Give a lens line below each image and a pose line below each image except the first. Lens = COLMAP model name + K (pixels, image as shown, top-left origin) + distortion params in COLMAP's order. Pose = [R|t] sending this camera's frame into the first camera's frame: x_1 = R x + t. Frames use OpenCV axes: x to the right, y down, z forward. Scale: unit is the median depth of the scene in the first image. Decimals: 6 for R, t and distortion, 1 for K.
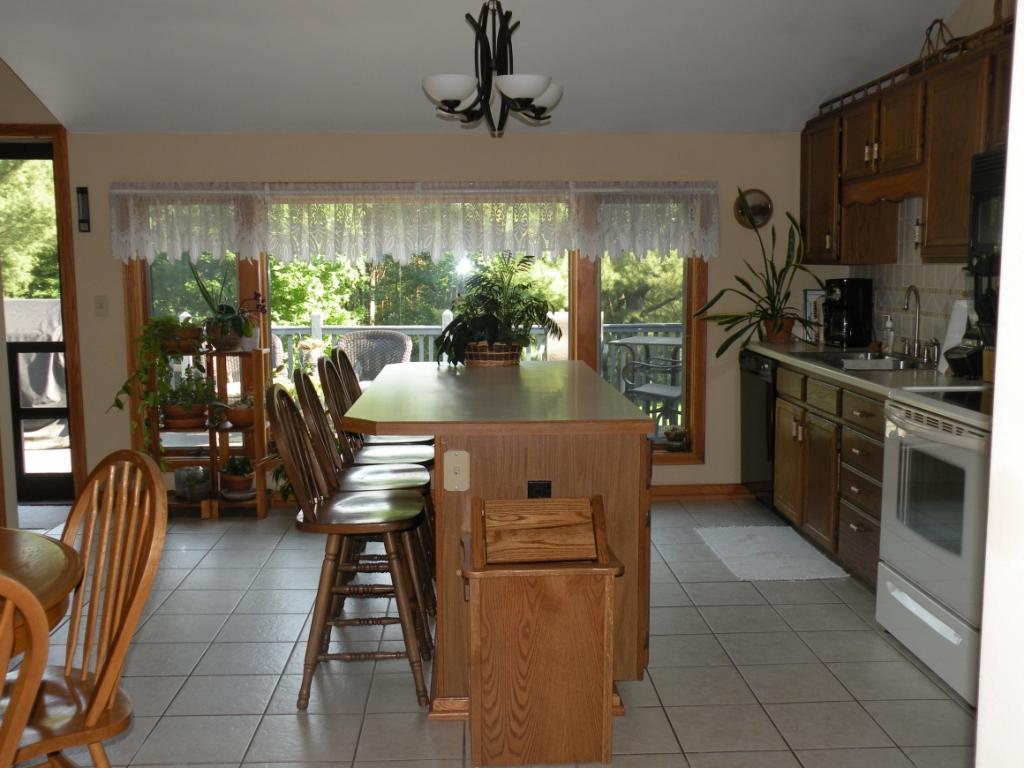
lens RADIAL K [[1011.9, 0, 512.0], [0, 1011.9, 384.0], [0, 0, 1]] dist [-0.087141, 0.160725]
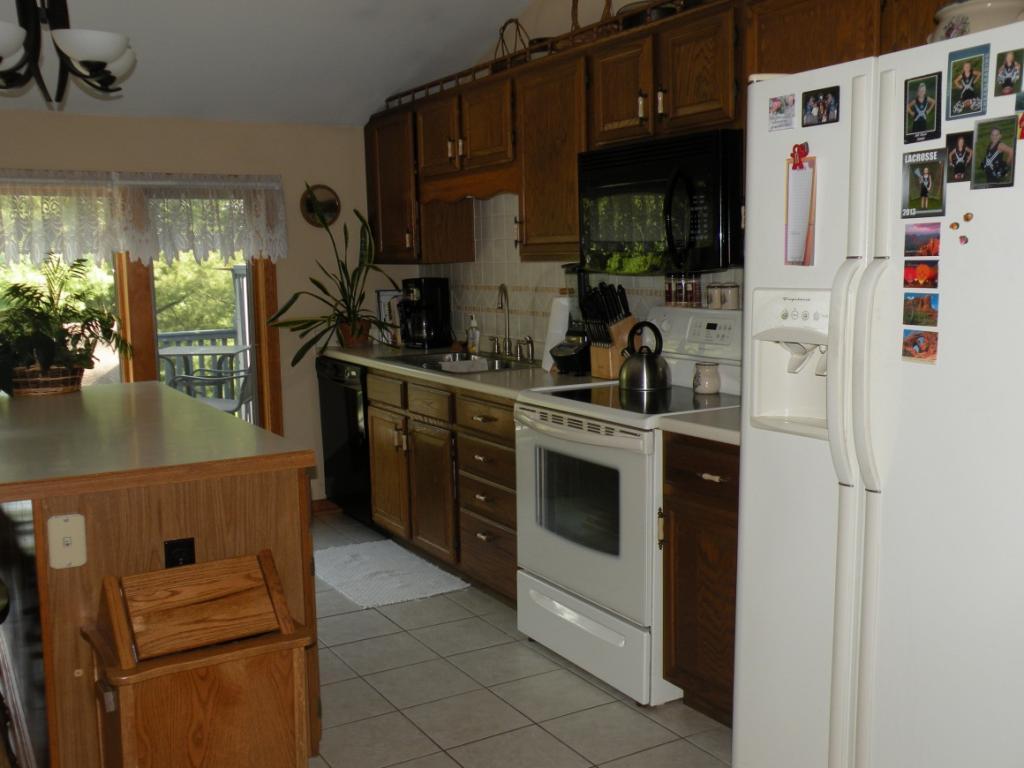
lens RADIAL K [[1011.9, 0, 512.0], [0, 1011.9, 384.0], [0, 0, 1]] dist [-0.087141, 0.160725]
pose [[0.878559, -0.065813, 0.473079, -0.071884], [0.065956, 0.997689, 0.016307, -0.014981], [-0.473059, 0.016876, 0.880869, 0.114294]]
